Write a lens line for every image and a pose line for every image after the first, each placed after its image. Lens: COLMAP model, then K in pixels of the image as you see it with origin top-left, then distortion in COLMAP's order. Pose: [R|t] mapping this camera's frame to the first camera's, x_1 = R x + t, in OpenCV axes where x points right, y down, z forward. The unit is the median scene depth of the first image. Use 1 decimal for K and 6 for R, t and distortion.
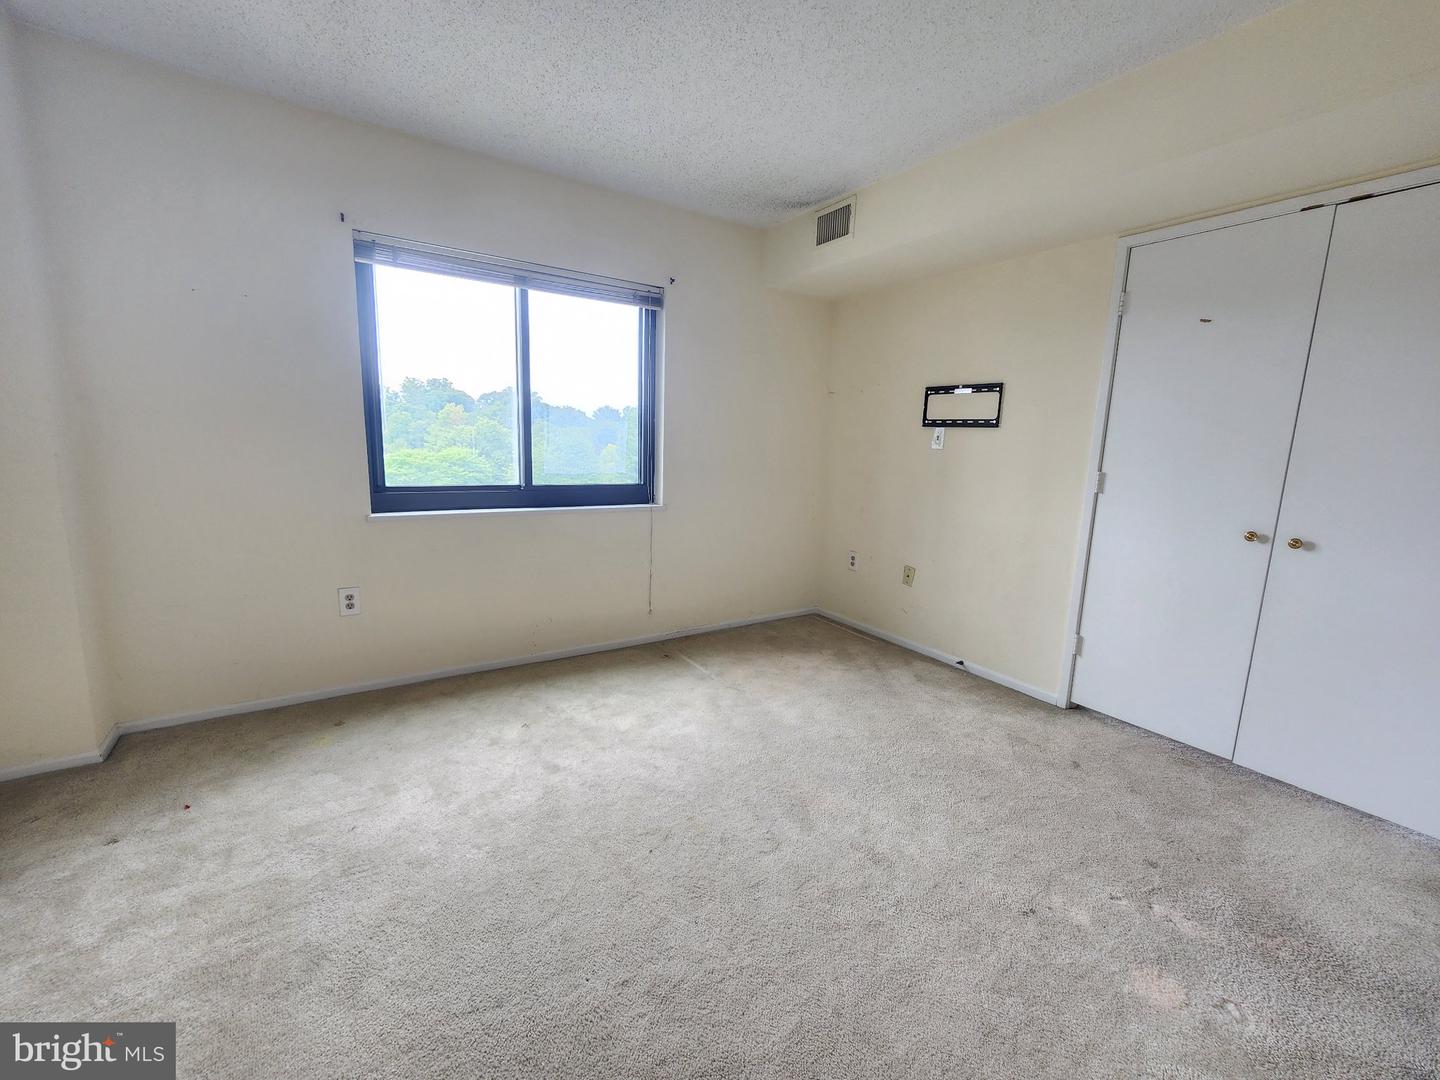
lens RADIAL K [[585.7, 0, 716.6], [0, 585.7, 537.5], [0, 0, 1]] dist [-0.002990, 0.000188]
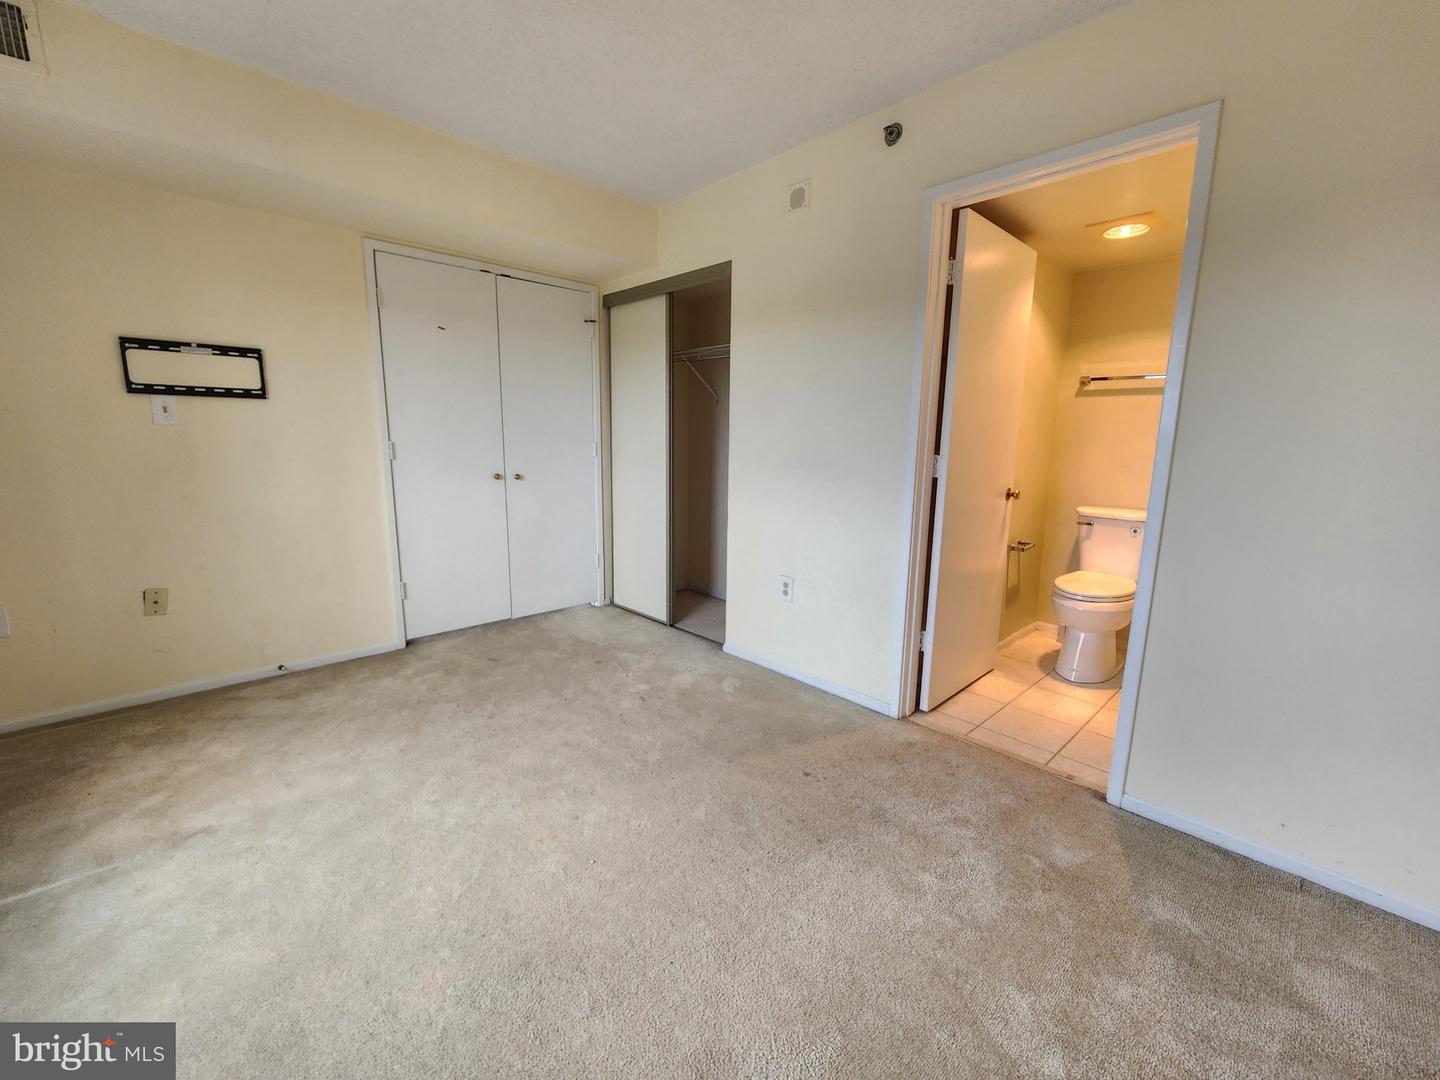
lens RADIAL K [[585.7, 0, 708.5], [0, 585.7, 534.4], [0, 0, 1]] dist [-0.002990, 0.000188]
pose [[-0.155258, -0.199566, 0.967506, -0.533108], [0.149934, 0.963276, 0.222754, -0.085042], [-0.976430, 0.179646, -0.119635, 0.477474]]
